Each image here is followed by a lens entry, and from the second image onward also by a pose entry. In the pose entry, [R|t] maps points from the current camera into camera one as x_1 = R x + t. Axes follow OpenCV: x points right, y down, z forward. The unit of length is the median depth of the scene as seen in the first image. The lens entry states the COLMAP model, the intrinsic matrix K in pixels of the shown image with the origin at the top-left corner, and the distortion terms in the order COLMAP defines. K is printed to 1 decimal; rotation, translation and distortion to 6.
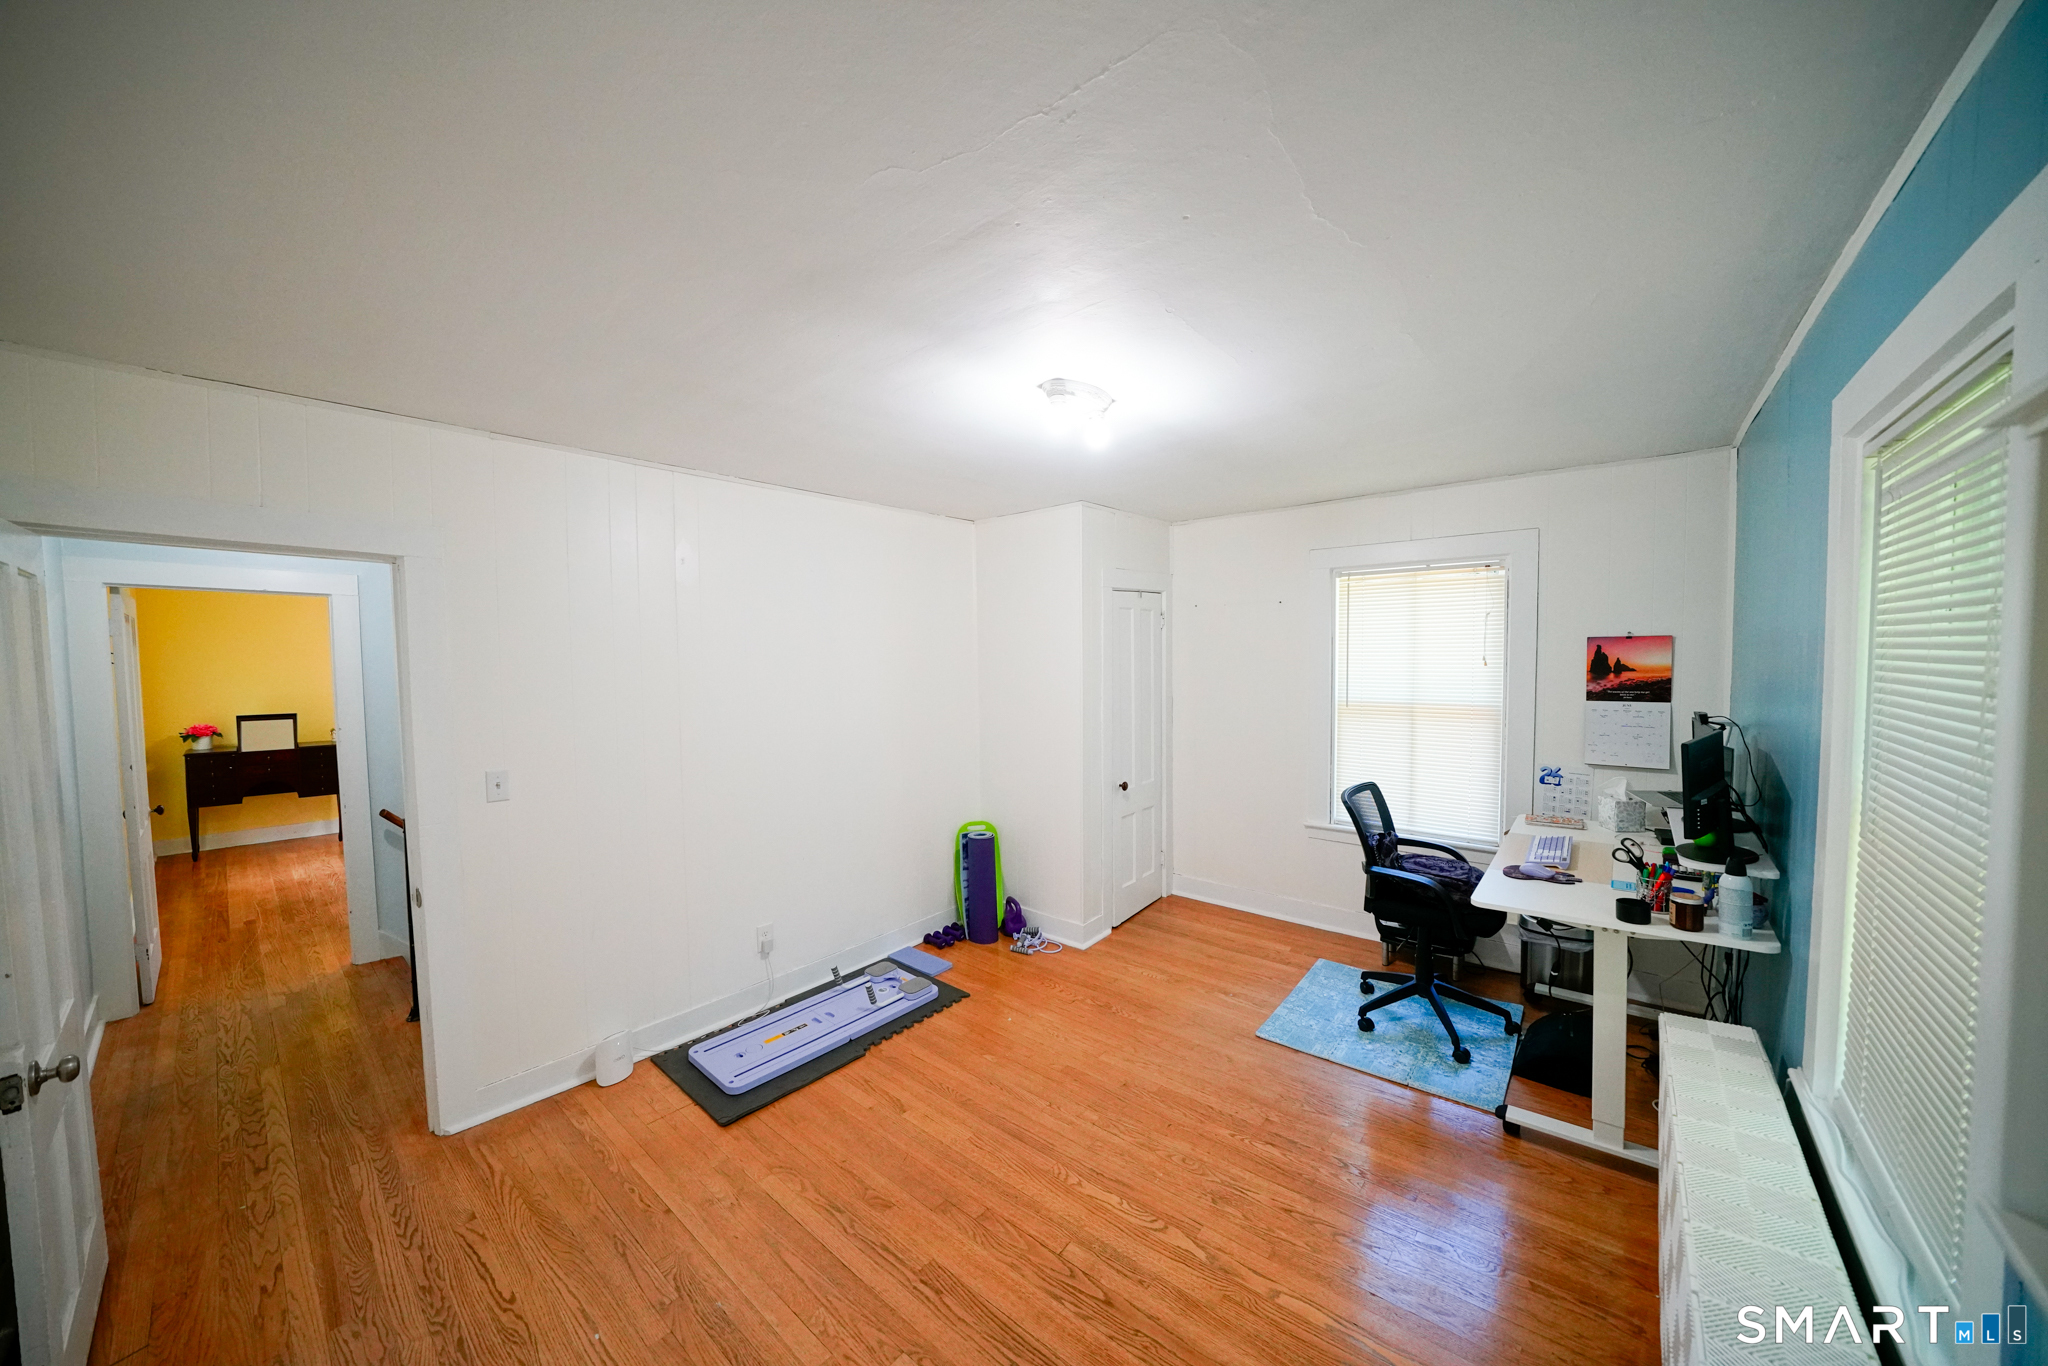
lens RADIAL K [[697.7, 0, 1012.0], [0, 697.7, 682.6], [0, 0, 1]] dist [-0.024675, 0.000047]
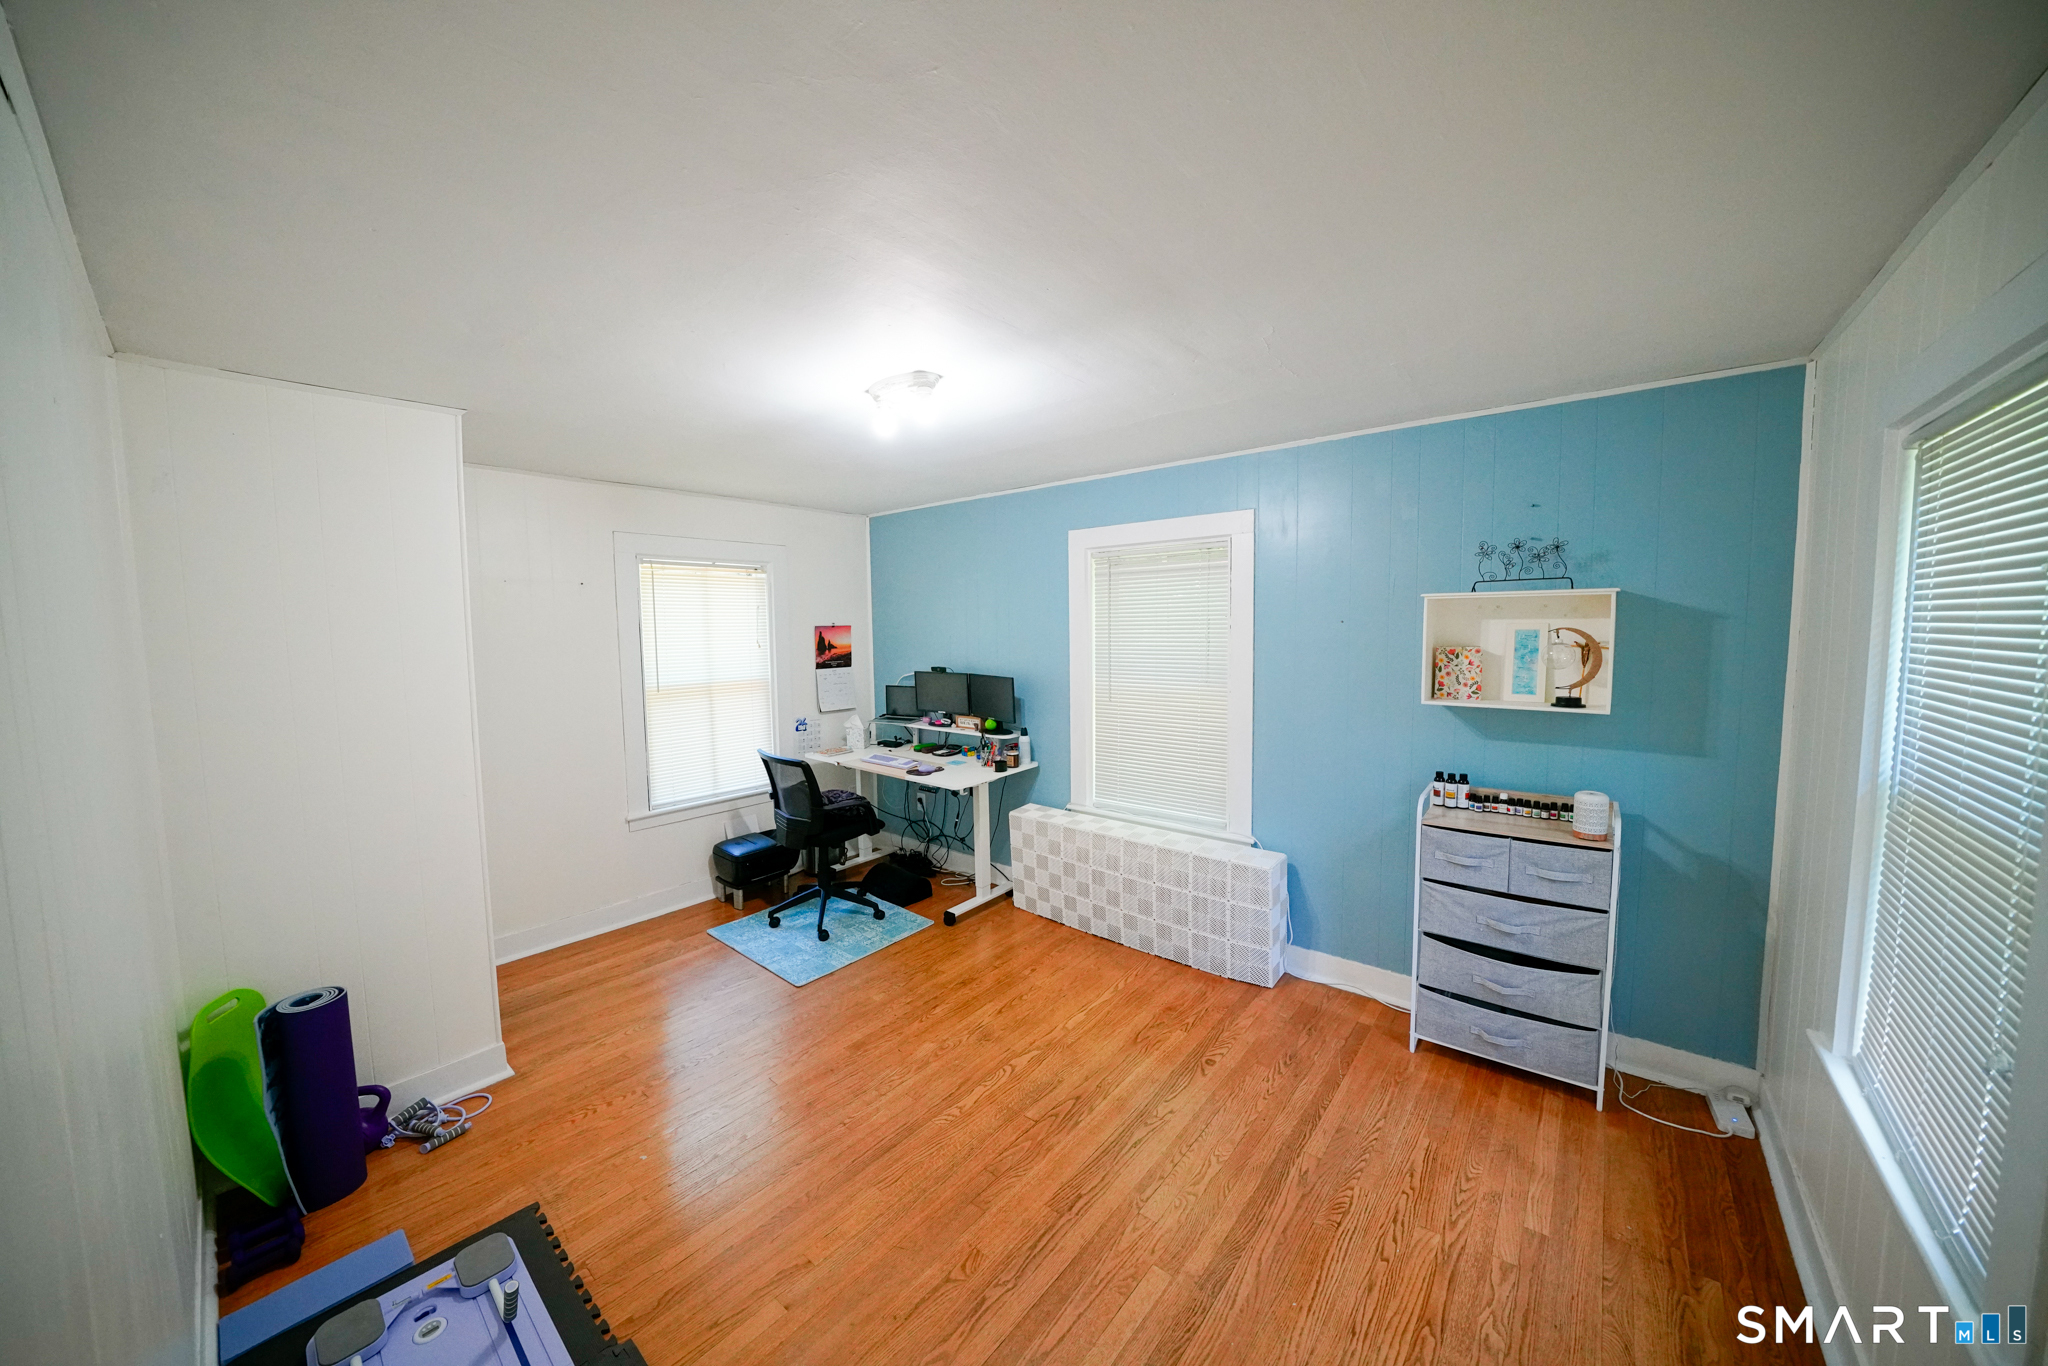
lens RADIAL K [[697.7, 0, 1012.0], [0, 697.7, 682.6], [0, 0, 1]] dist [-0.024675, 0.000047]
pose [[0.000082, -0.066936, 0.997757, -0.662919], [0.057123, 0.996128, 0.066822, -0.021785], [-0.998367, 0.056989, 0.003905, 0.590949]]
